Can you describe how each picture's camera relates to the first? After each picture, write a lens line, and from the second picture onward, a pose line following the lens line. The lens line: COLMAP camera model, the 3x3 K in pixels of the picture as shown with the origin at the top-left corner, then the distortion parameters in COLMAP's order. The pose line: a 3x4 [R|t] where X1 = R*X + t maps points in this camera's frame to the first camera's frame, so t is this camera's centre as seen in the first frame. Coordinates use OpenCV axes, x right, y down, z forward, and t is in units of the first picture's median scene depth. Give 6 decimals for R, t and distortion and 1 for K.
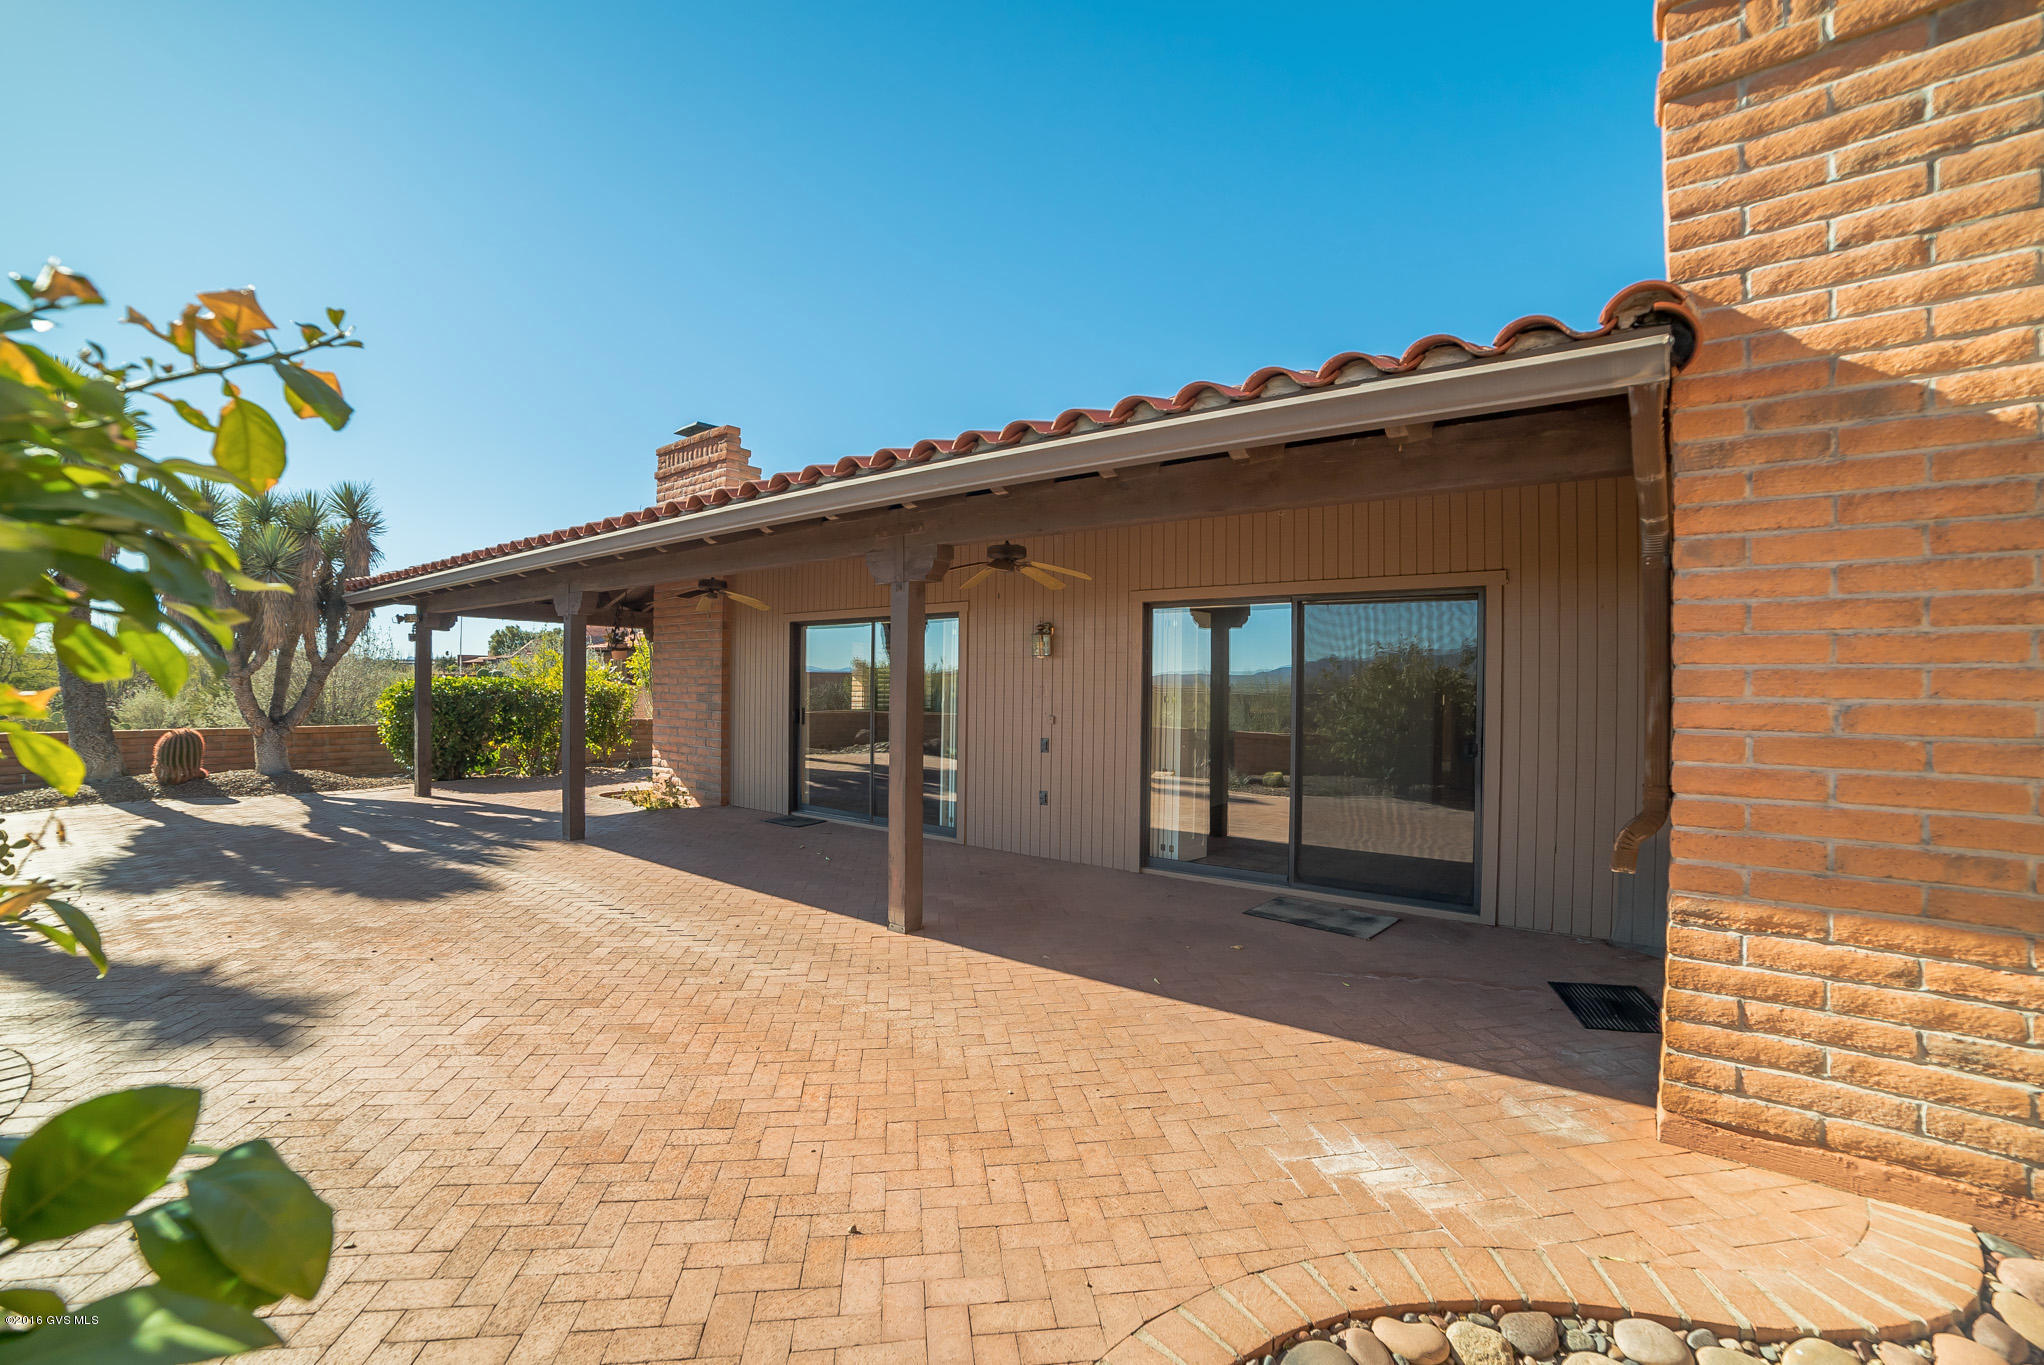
lens RADIAL K [[877.0, 0, 1021.0], [0, 877.0, 686.1], [0, 0, 1]] dist [-0.029913, 0.000748]
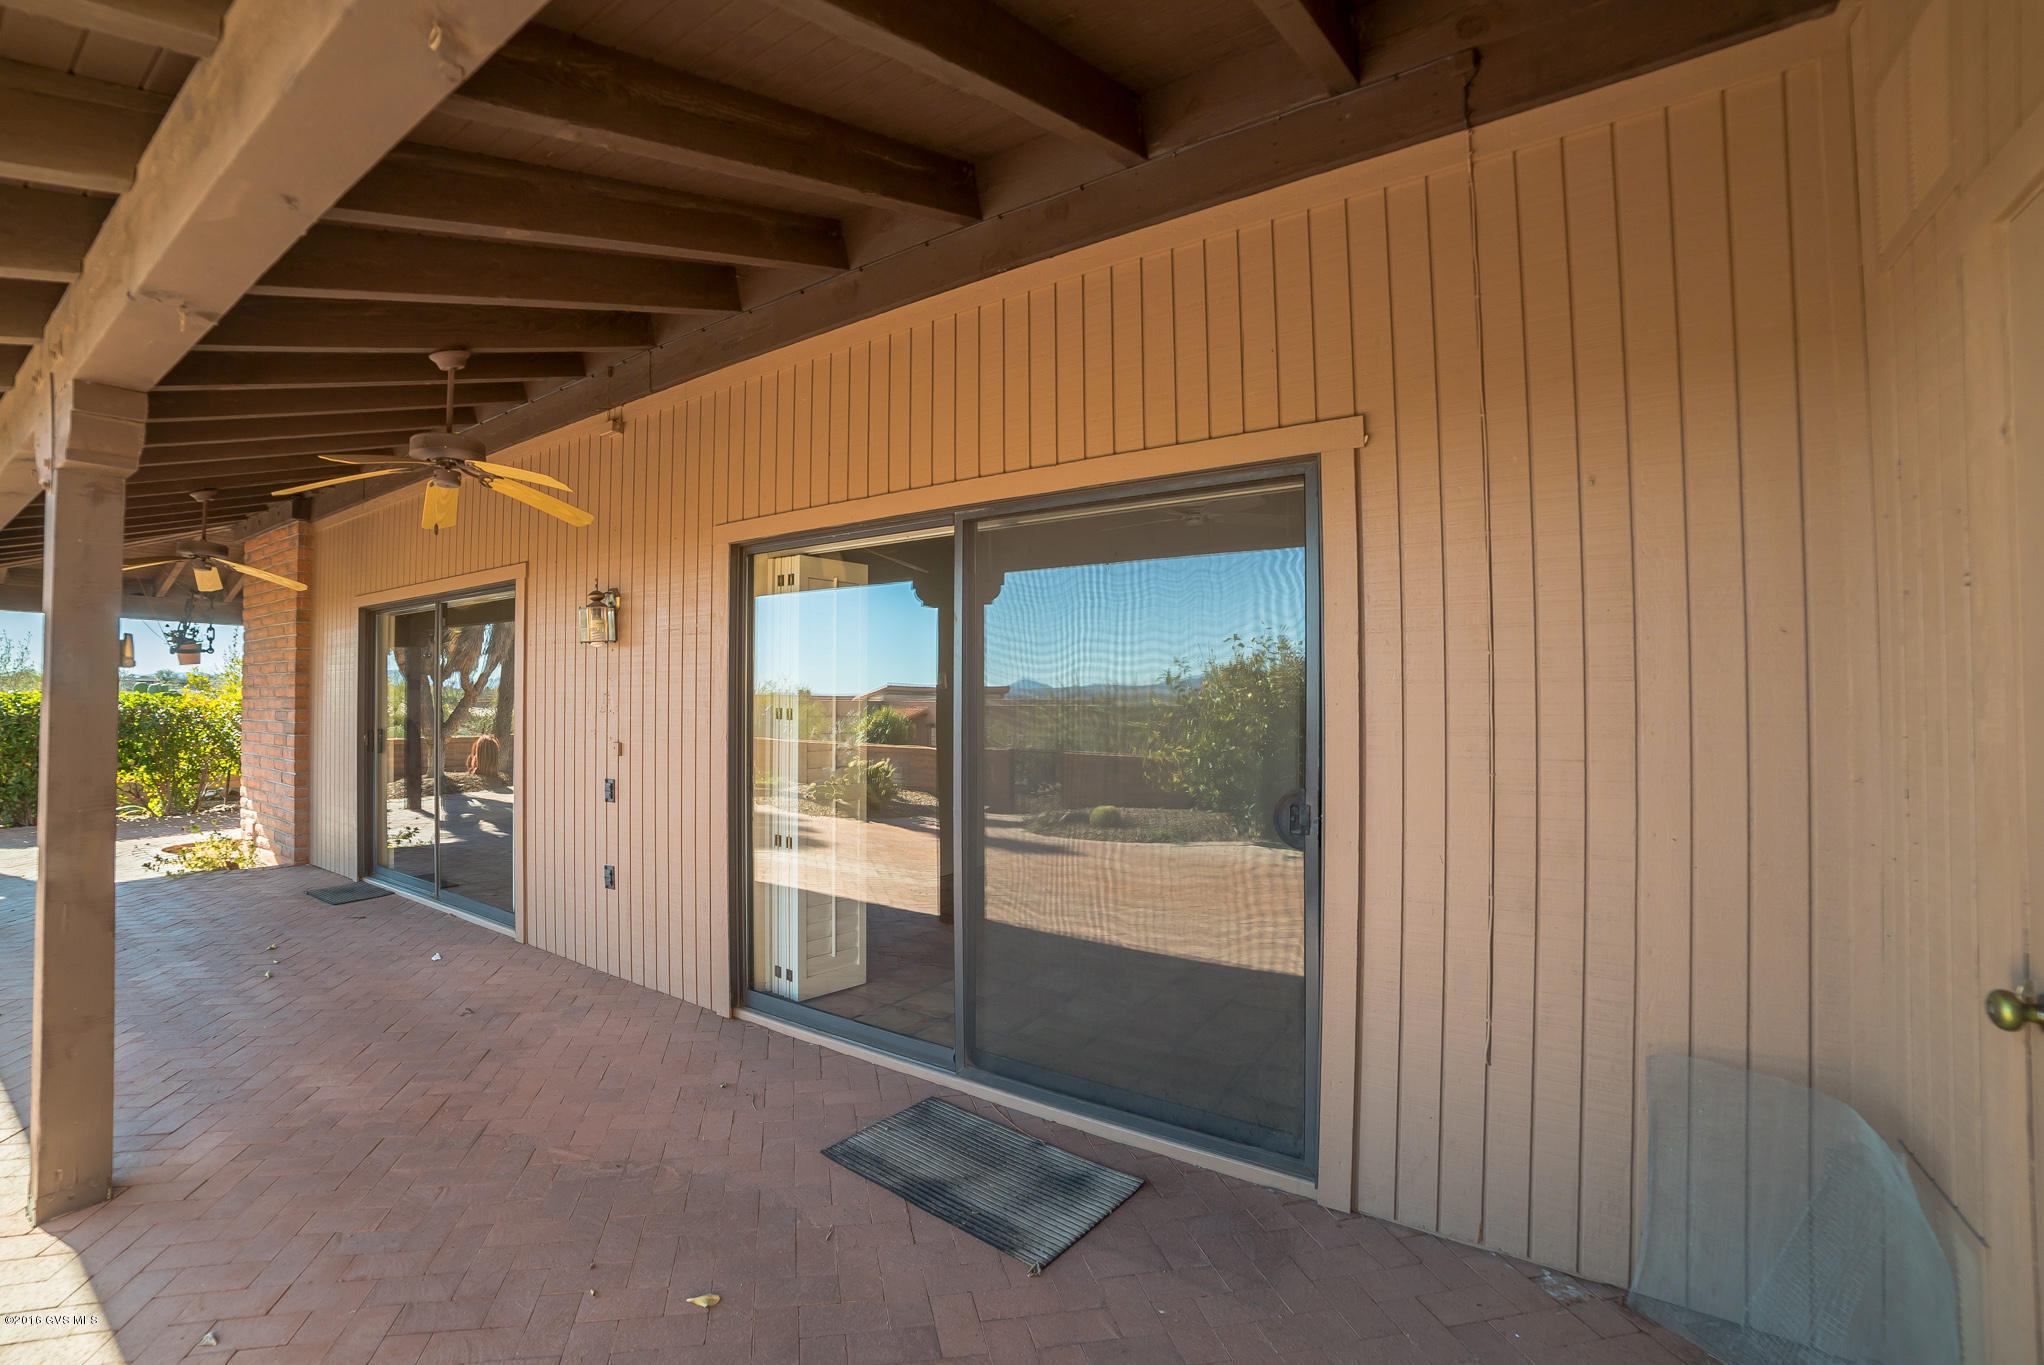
lens RADIAL K [[765.6, 0, 974.8], [0, 765.6, 694.7], [0, 0, 1]] dist [-0.024553, 0.006668]
pose [[0.999251, -0.010276, -0.037307, 0.301711], [0.009977, 0.999917, -0.008184, 0.008145], [0.037388, 0.007806, 0.999270, 0.489899]]
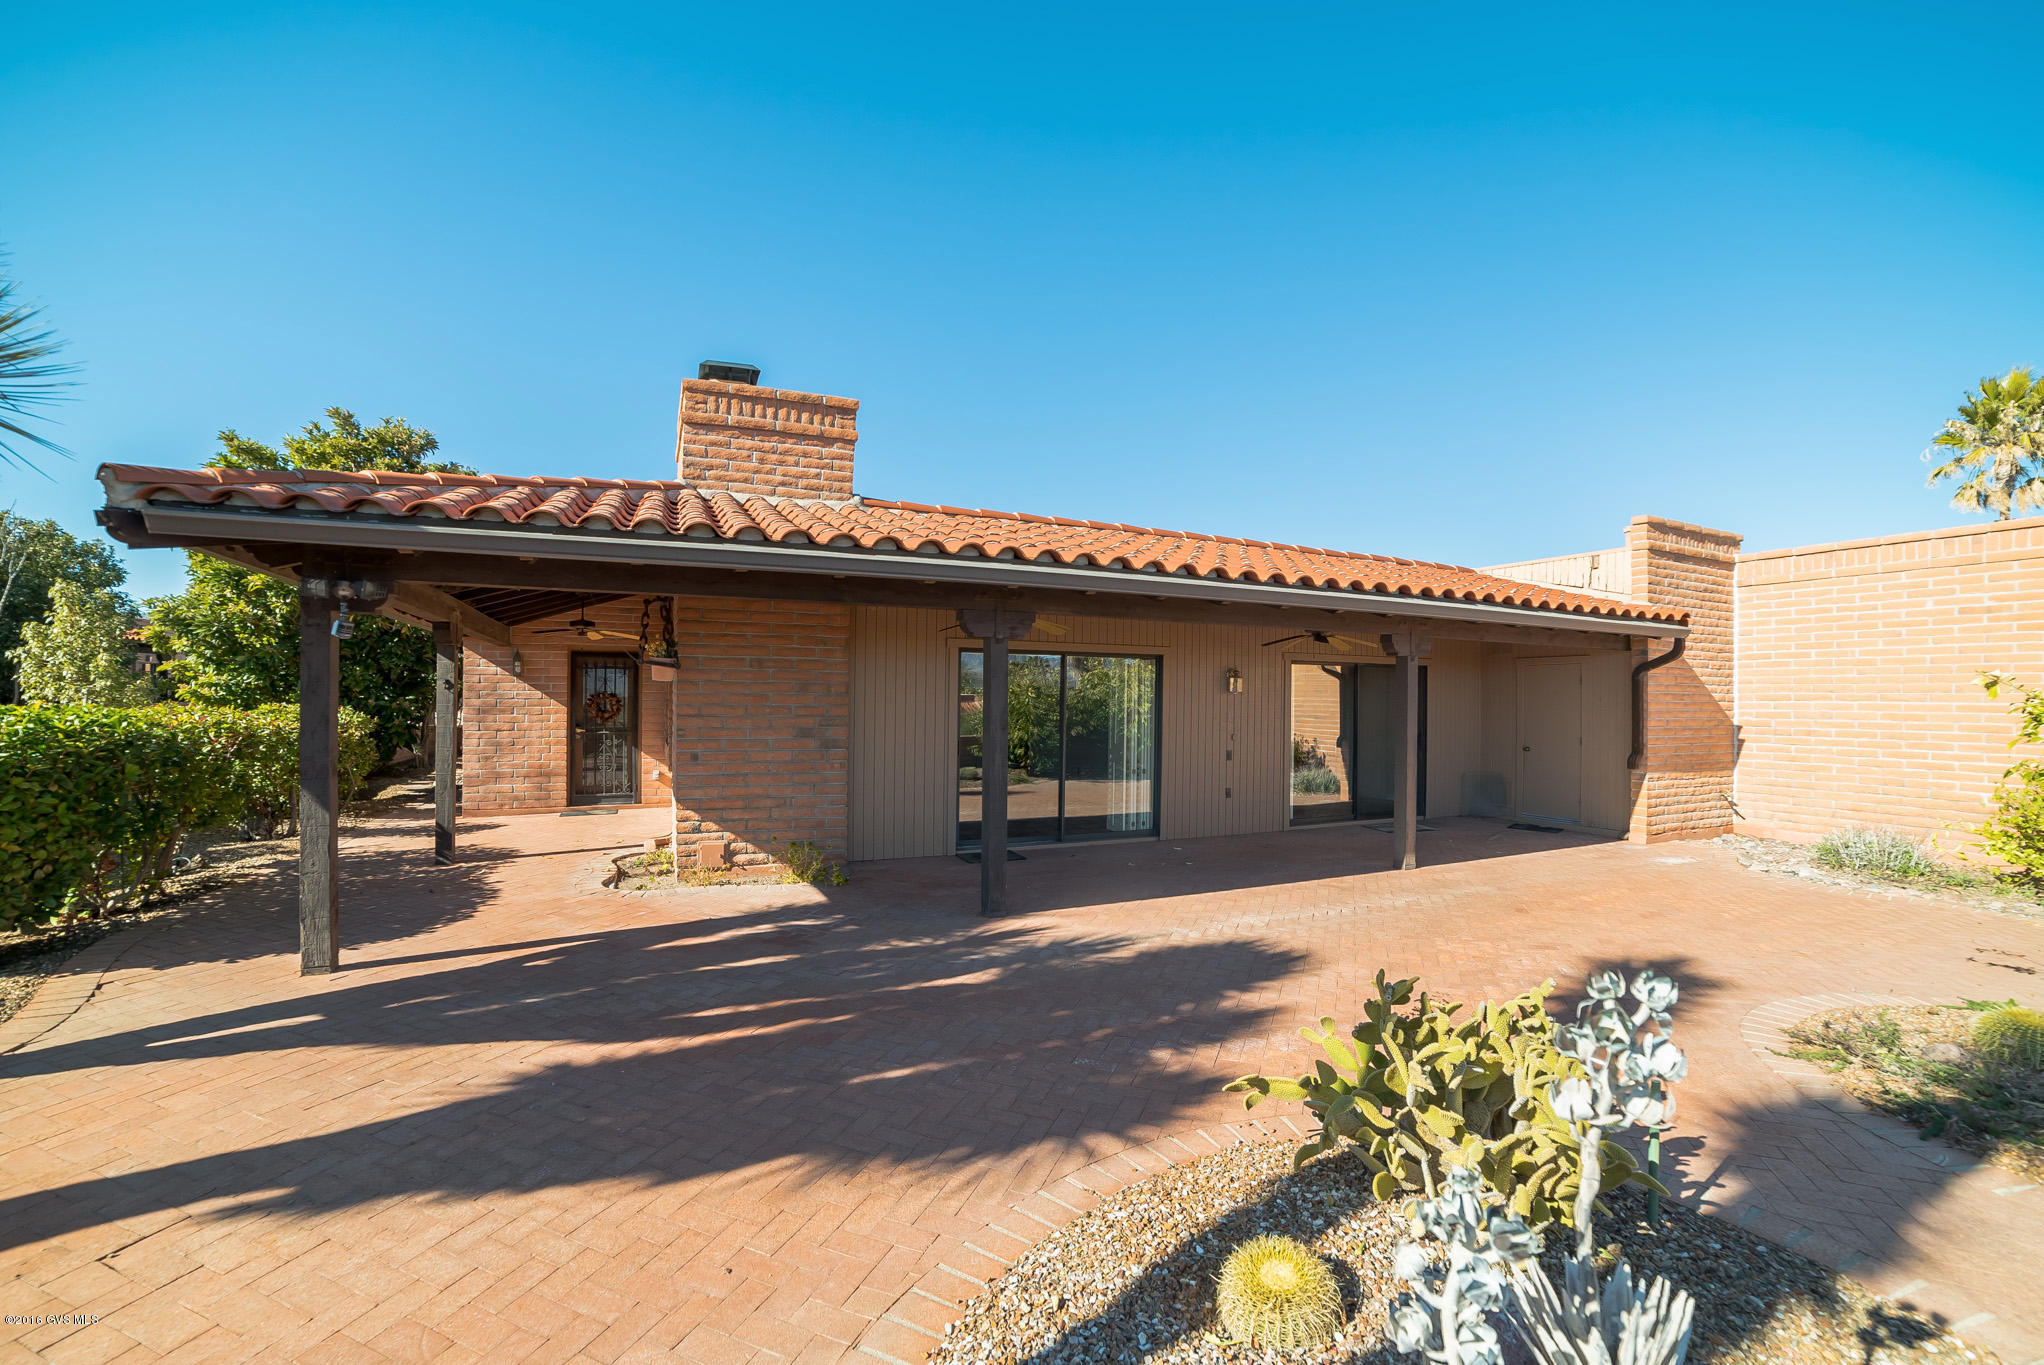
lens RADIAL K [[877.0, 0, 1021.0], [0, 877.0, 686.1], [0, 0, 1]] dist [-0.029913, 0.000748]
pose [[0.430471, -0.002550, 0.902601, -1.244141], [-0.010234, 0.999918, 0.007706, -0.045826], [-0.902546, -0.012555, 0.430410, 0.612625]]
